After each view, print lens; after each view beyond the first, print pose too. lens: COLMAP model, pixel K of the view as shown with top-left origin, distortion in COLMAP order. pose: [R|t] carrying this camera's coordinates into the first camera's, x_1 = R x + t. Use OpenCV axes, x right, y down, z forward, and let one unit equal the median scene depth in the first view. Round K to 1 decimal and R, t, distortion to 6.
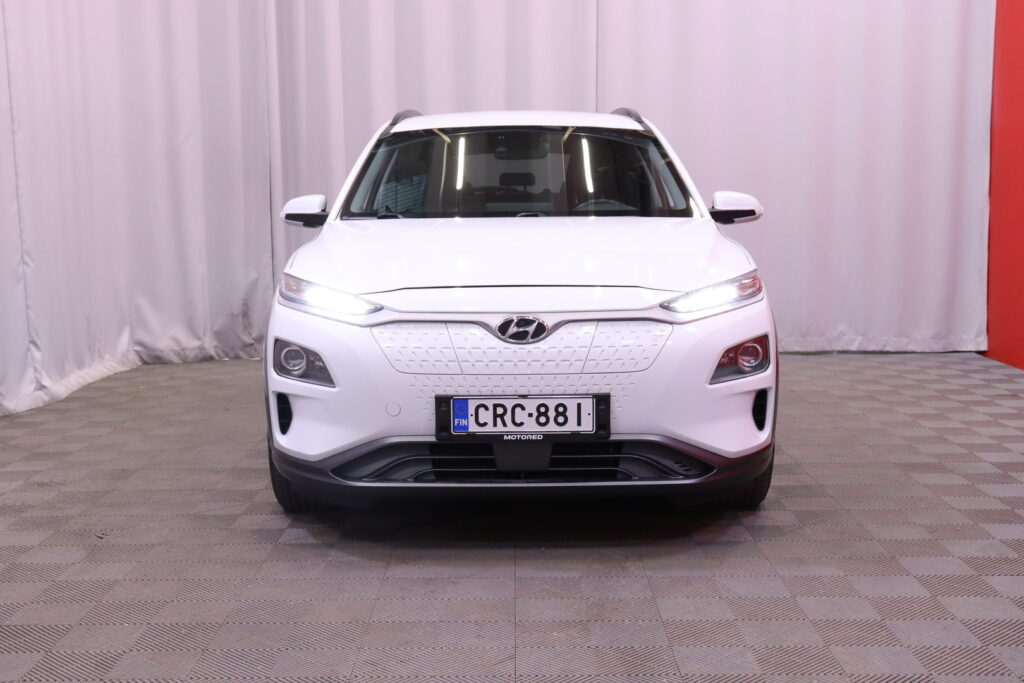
lens RADIAL K [[1302.4, 0, 509.5], [0, 1302.4, 343.3], [0, 0, 1]] dist [-0.005929, 0.000000]
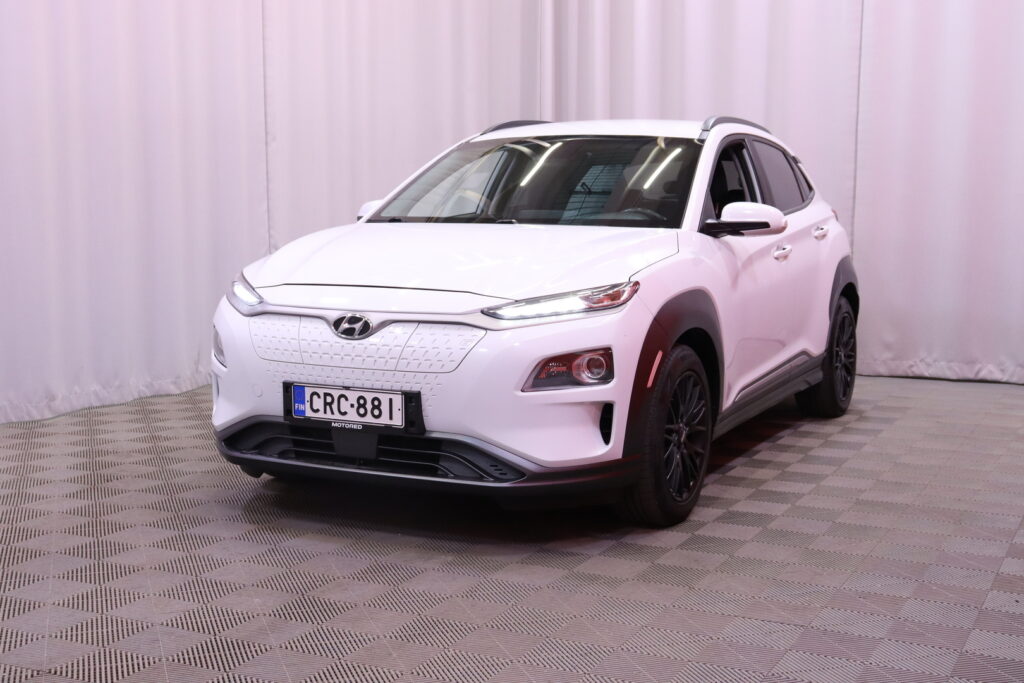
lens RADIAL K [[1302.4, 0, 507.0], [0, 1302.4, 350.9], [0, 0, 1]] dist [-0.005929, 0.000000]
pose [[0.889715, 0.065409, -0.451807, 0.613314], [-0.065002, 0.997750, 0.016443, -0.016311], [0.451866, 0.014739, 0.891964, 0.094186]]
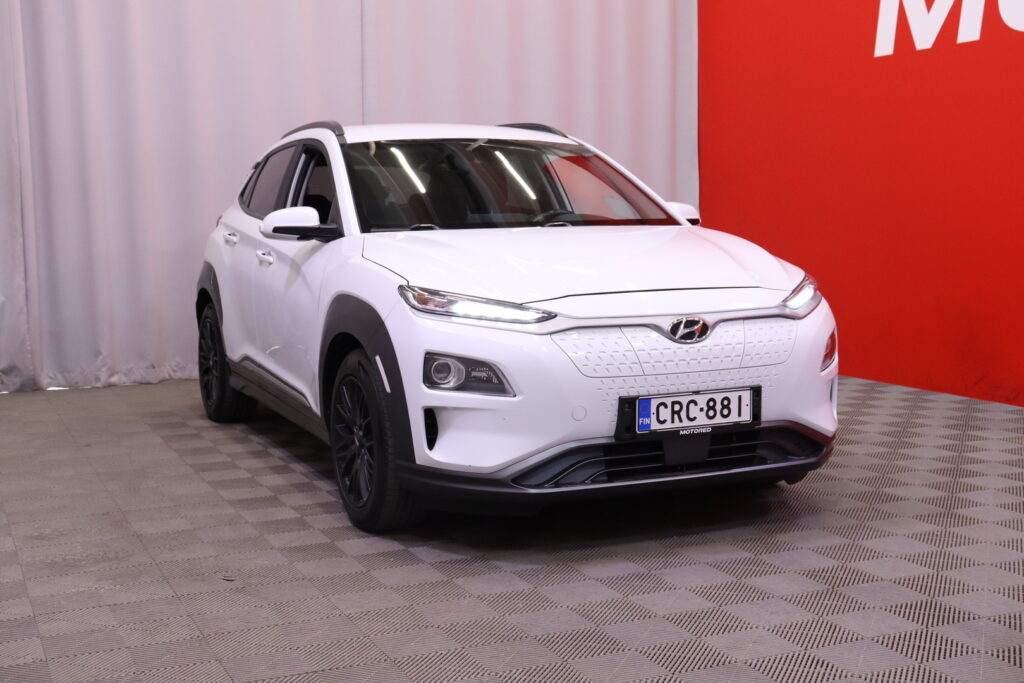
lens RADIAL K [[1302.4, 0, 509.2], [0, 1302.4, 341.8], [0, 0, 1]] dist [-0.005929, 0.000000]
pose [[0.914443, -0.047435, 0.401925, -0.551830], [0.052674, 0.998610, -0.001988, -0.006511], [-0.401272, 0.022989, 0.915671, 0.086338]]
